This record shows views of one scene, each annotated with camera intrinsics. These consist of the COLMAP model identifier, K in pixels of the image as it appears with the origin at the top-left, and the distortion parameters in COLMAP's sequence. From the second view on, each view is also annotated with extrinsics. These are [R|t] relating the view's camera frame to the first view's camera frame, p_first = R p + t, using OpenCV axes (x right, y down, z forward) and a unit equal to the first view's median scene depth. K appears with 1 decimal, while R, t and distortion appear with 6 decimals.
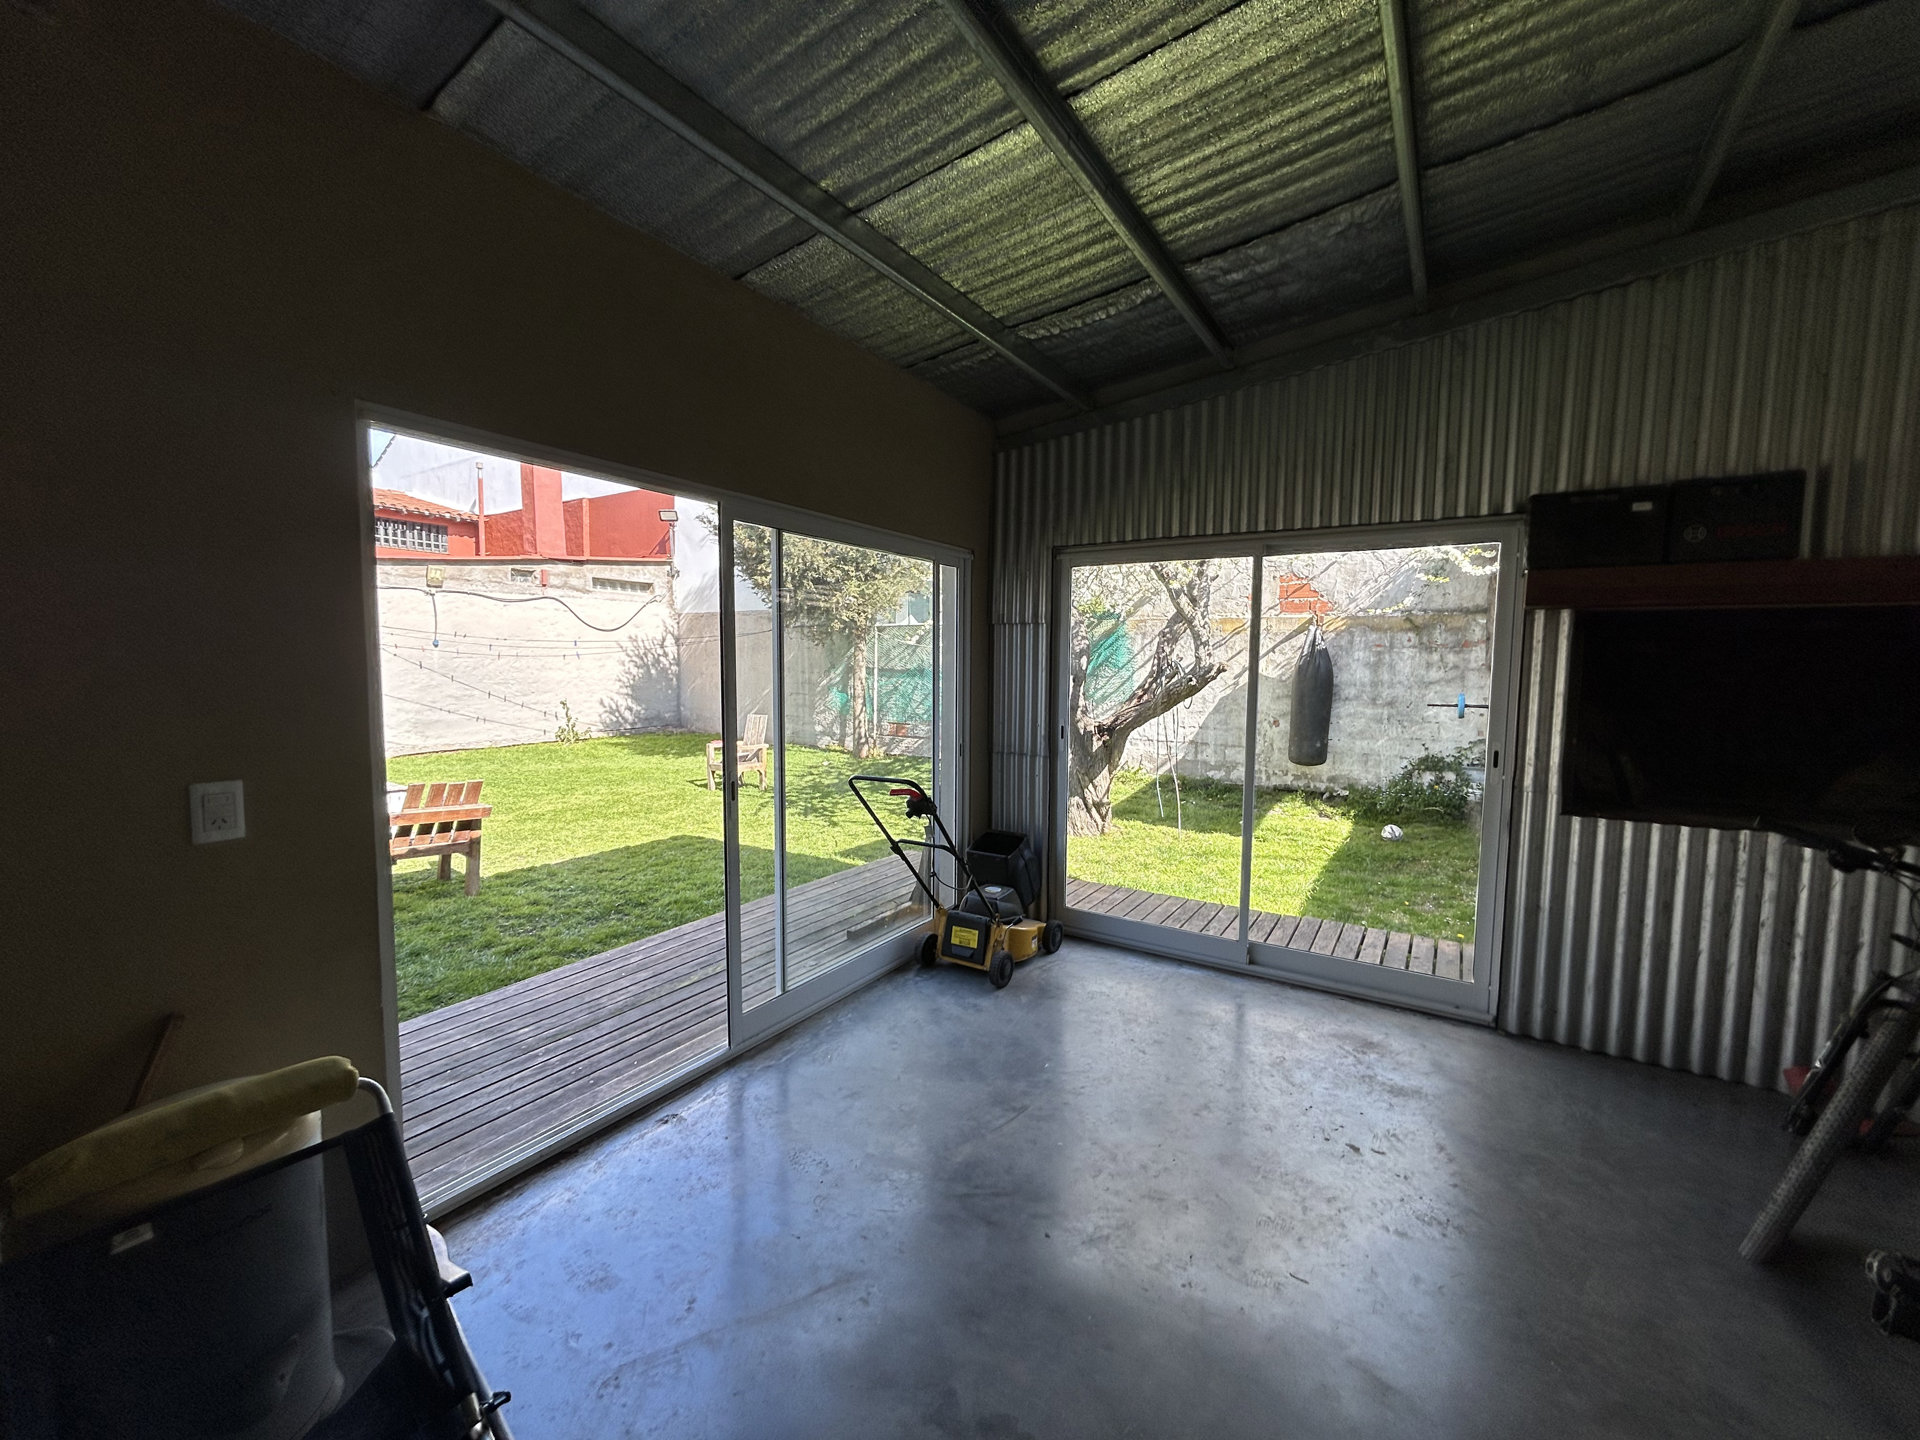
lens RADIAL K [[770.7, 0, 960.0], [0, 770.7, 720.0], [0, 0, 1]] dist [0.000662, 0.000022]
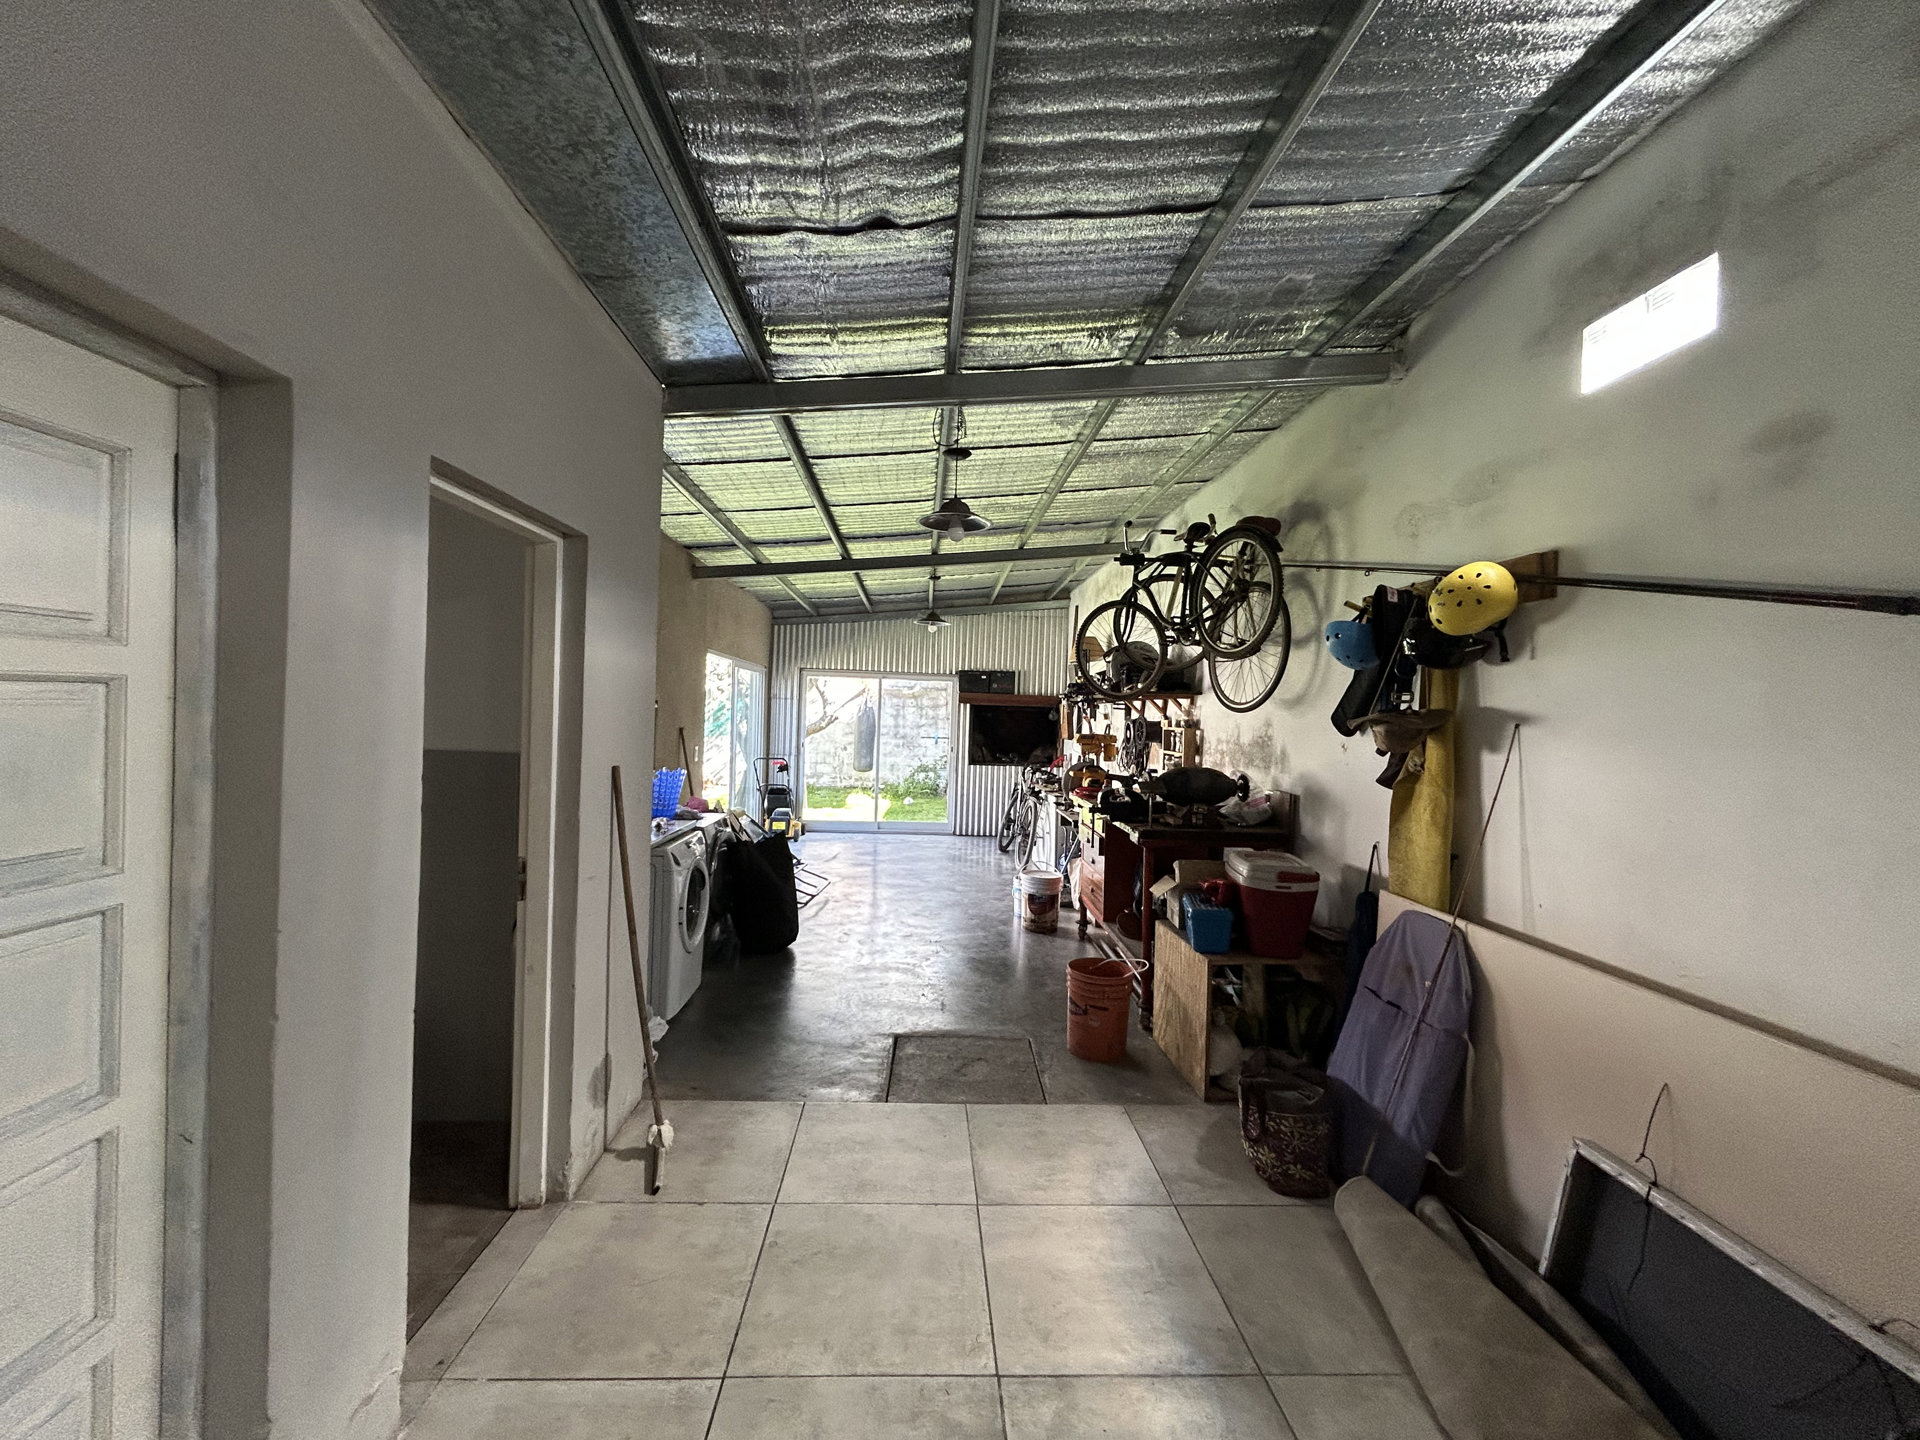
lens RADIAL K [[775.8, 0, 960.0], [0, 775.8, 720.0], [0, 0, 1]] dist [0.001472, 0.000315]
pose [[0.812834, 0.012032, 0.582372, -0.495571], [0.020173, 0.998605, -0.048788, 0.037680], [-0.582146, 0.051405, 0.811457, -0.703160]]
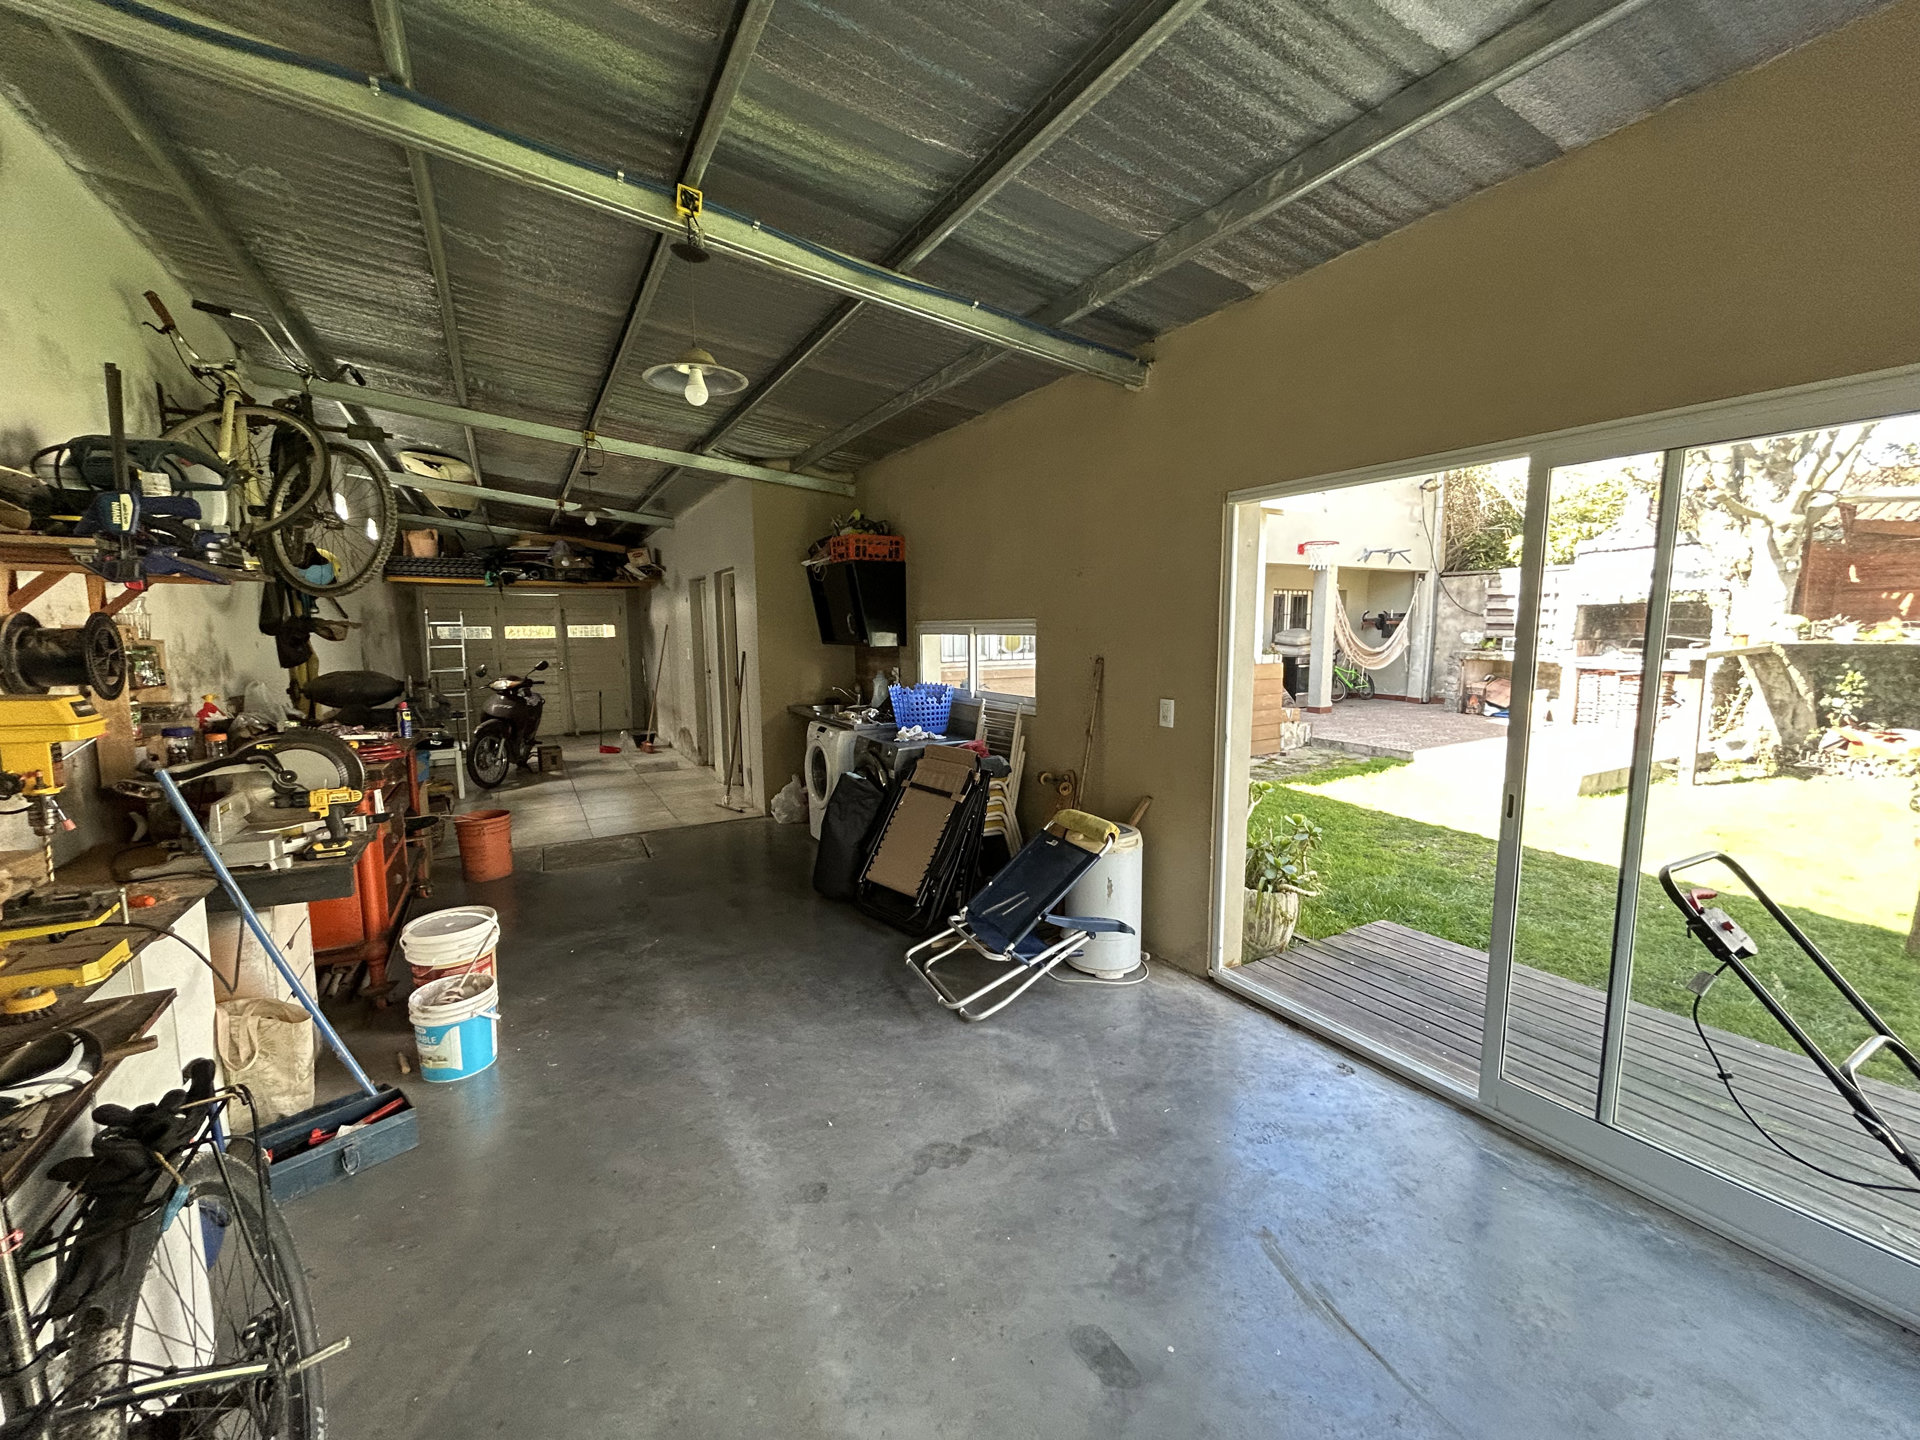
lens RADIAL K [[775.8, 0, 960.0], [0, 775.8, 720.0], [0, 0, 1]] dist [0.001472, 0.000315]
pose [[-0.440015, 0.119341, -0.890025, 0.429076], [-0.059943, 0.985015, 0.161713, -0.062907], [0.895988, 0.124507, -0.426267, 0.504287]]
